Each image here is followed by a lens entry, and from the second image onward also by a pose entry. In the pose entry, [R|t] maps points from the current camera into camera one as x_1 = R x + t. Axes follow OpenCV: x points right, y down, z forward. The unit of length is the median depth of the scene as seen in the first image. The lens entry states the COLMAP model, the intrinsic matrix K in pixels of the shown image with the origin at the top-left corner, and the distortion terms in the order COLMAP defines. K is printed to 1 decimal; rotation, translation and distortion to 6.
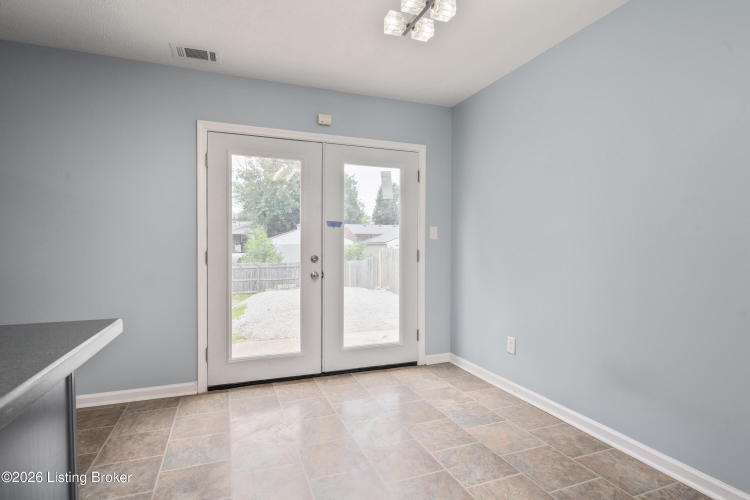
lens RADIAL K [[385.6, 0, 375.0], [0, 385.6, 250.0], [0, 0, 1]] dist [0.019386, 0.000416]
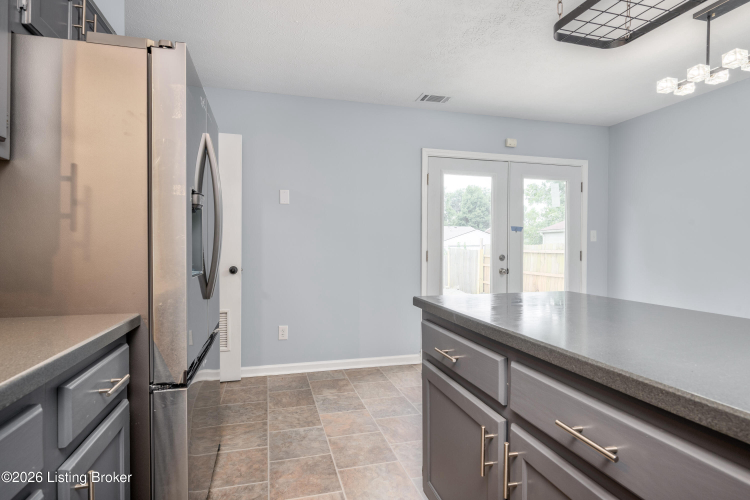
lens RADIAL K [[385.6, 0, 375.0], [0, 385.6, 250.0], [0, 0, 1]] dist [0.019386, 0.000416]
pose [[0.995685, 0.002930, -0.092751, -0.438401], [-0.003037, 0.999995, -0.001021, 0.001478], [0.092748, 0.001298, 0.995689, -0.244595]]
